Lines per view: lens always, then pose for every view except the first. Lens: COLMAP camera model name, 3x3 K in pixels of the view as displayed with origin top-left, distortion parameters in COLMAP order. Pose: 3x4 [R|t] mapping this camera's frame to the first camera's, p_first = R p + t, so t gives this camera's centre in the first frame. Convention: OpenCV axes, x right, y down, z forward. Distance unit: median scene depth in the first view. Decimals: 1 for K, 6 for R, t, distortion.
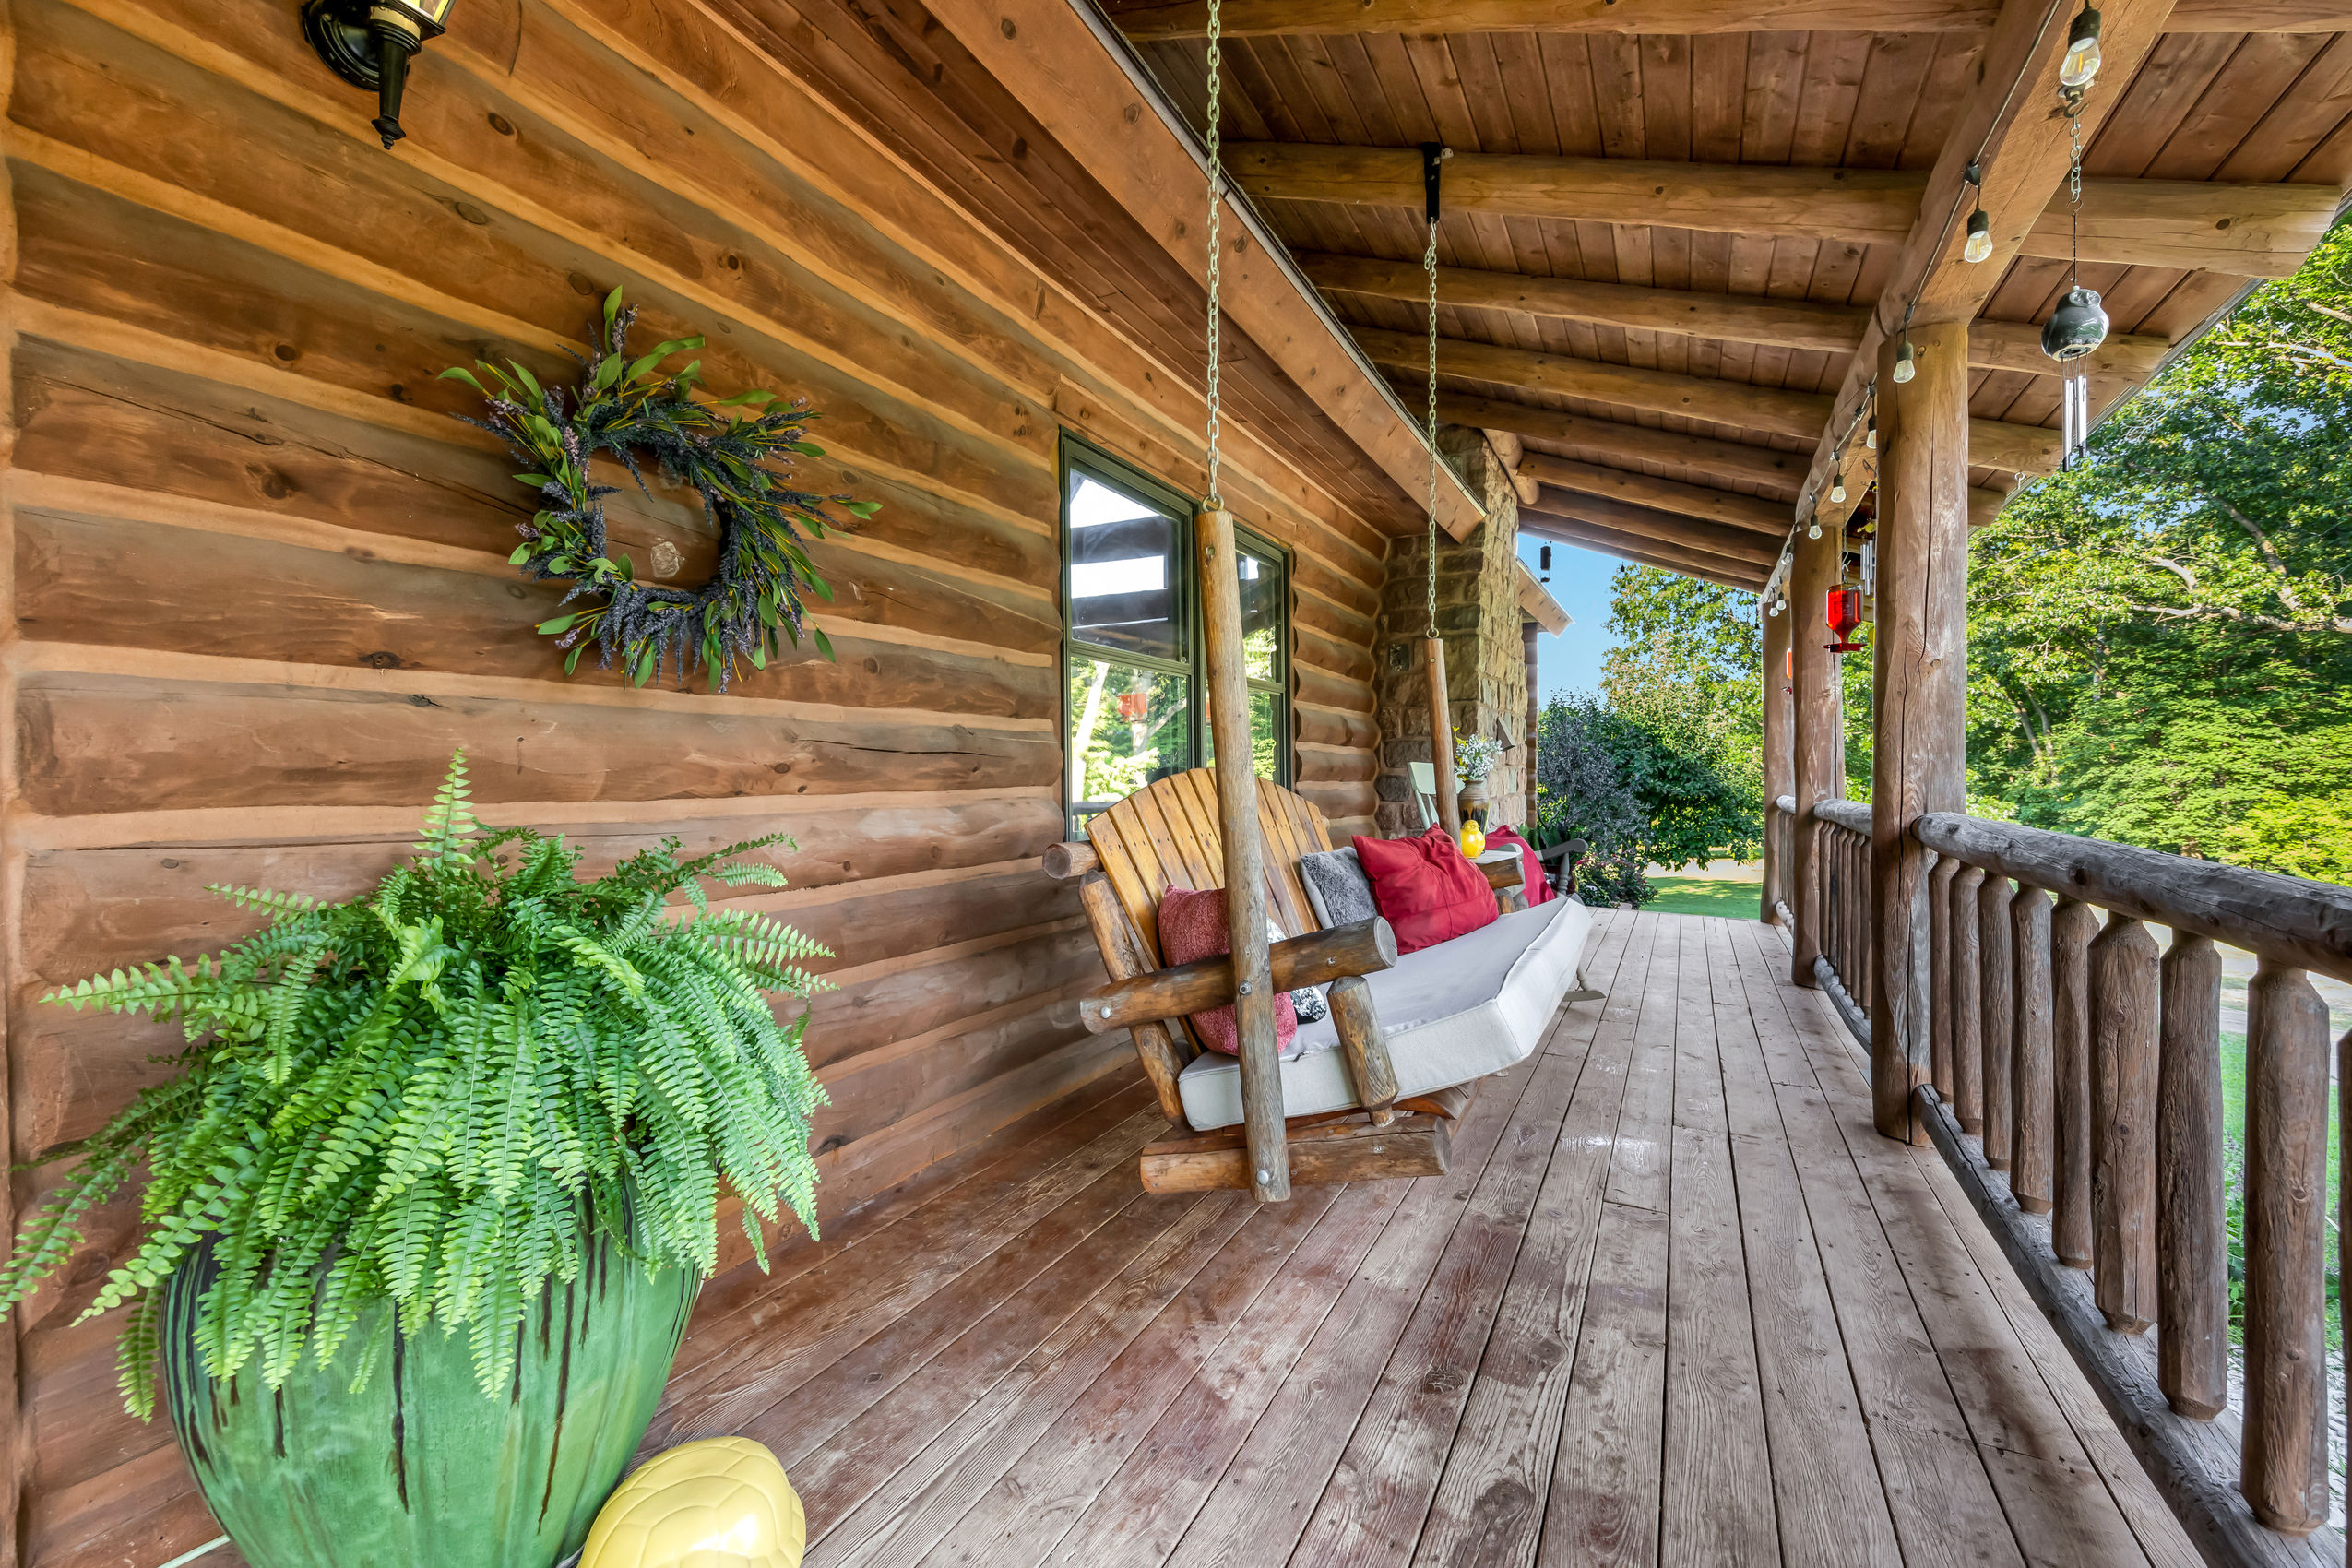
lens RADIAL K [[923.6, 0, 1183.7], [0, 923.6, 768.9], [0, 0, 1]] dist [0.000247, 0.000069]
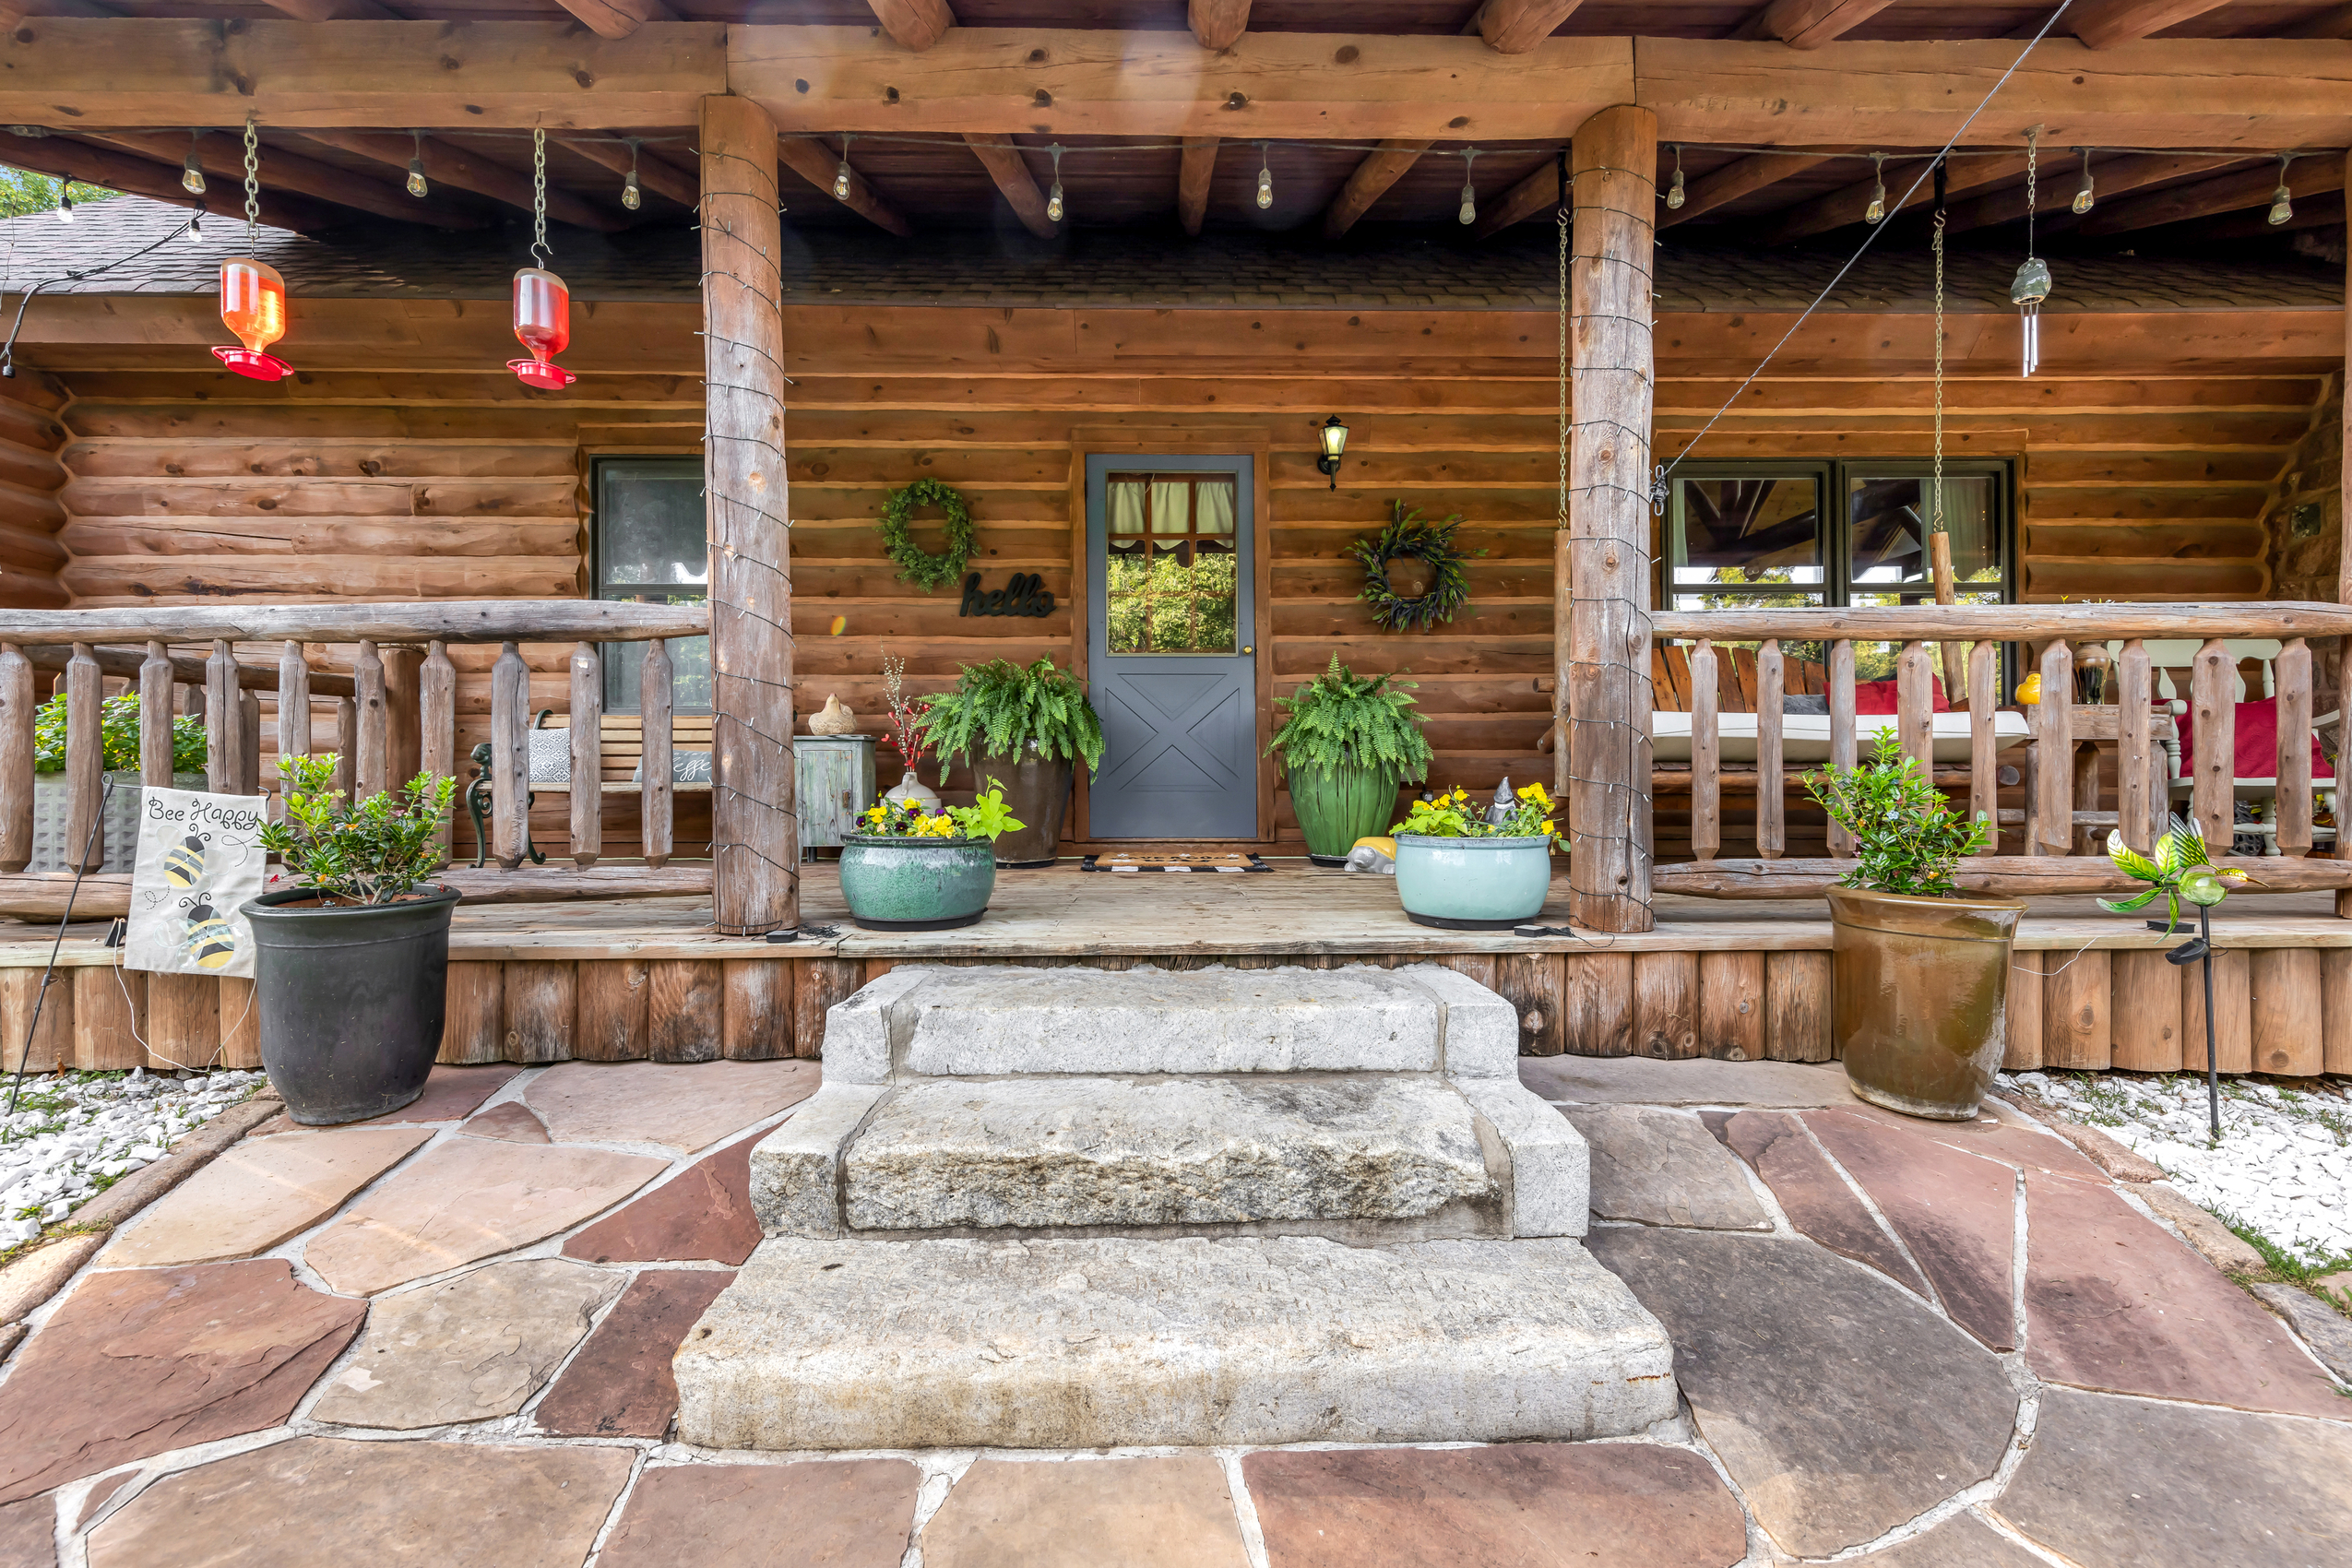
lens RADIAL K [[923.6, 0, 1185.5], [0, 923.6, 780.5], [0, 0, 1]] dist [0.000247, 0.000069]
pose [[0.490425, -0.000842, -0.871483, 1.624747], [0.008545, 0.999956, 0.003843, 0.360448], [0.871442, -0.009331, 0.490410, -1.046317]]
